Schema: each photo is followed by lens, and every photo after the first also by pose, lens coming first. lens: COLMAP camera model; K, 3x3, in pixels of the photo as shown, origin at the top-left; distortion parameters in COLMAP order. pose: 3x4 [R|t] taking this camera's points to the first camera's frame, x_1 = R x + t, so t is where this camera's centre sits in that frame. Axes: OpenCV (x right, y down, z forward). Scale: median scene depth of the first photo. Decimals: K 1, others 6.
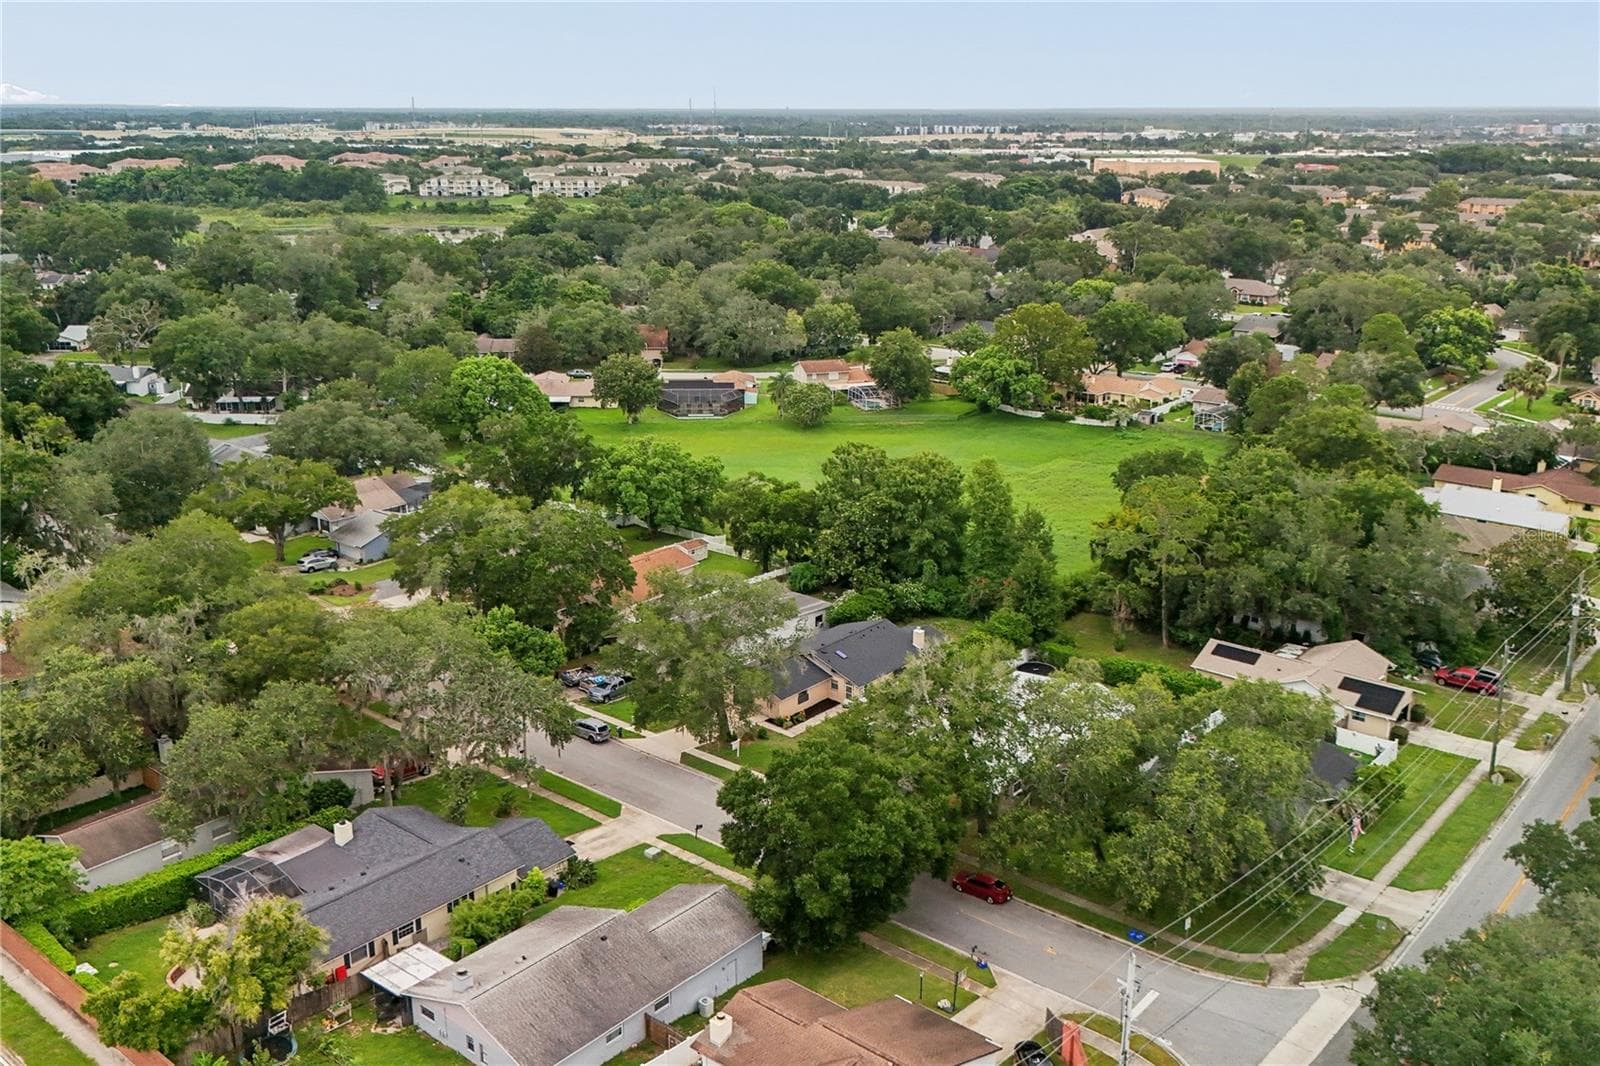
lens RADIAL K [[1407.6, 0, 800.0], [0, 1407.6, 533.0], [0, 0, 1]] dist [0.135573, -0.270093]
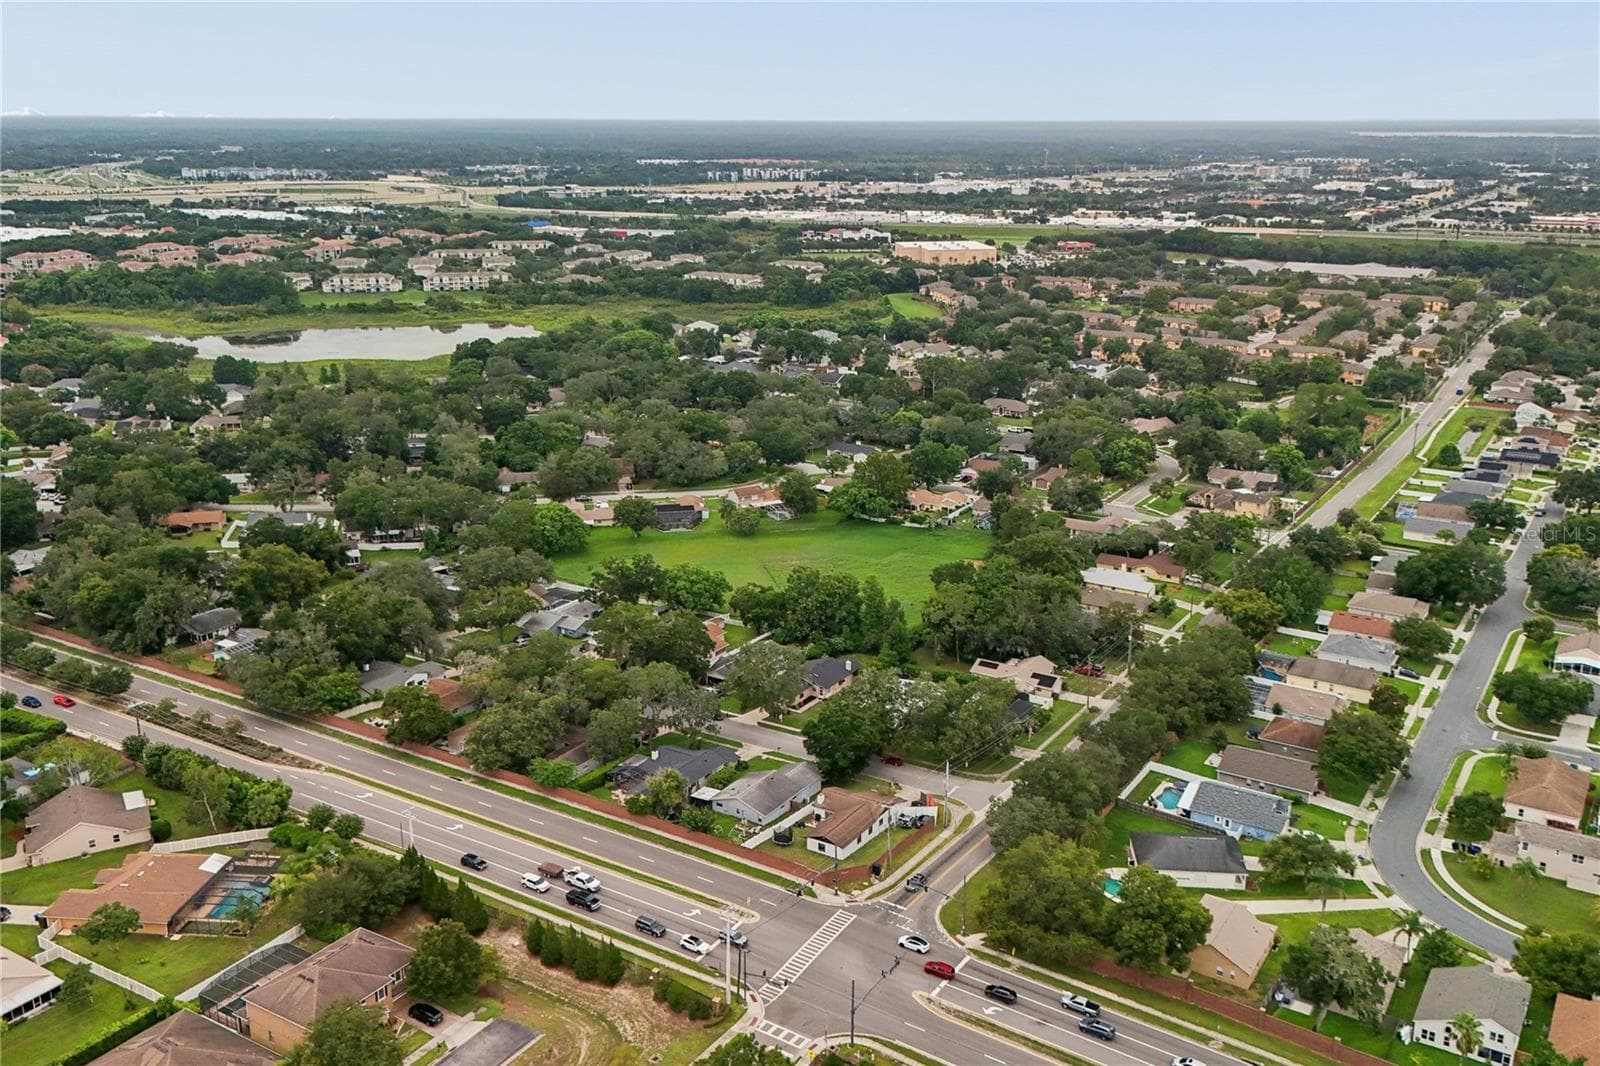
lens RADIAL K [[1407.6, 0, 800.0], [0, 1407.6, 533.0], [0, 0, 1]] dist [0.135573, -0.270093]
pose [[0.990478, -0.043817, 0.130509, -0.218503], [0.044630, 0.998998, -0.003310, -0.103857], [-0.130233, 0.009103, 0.991442, -0.947317]]
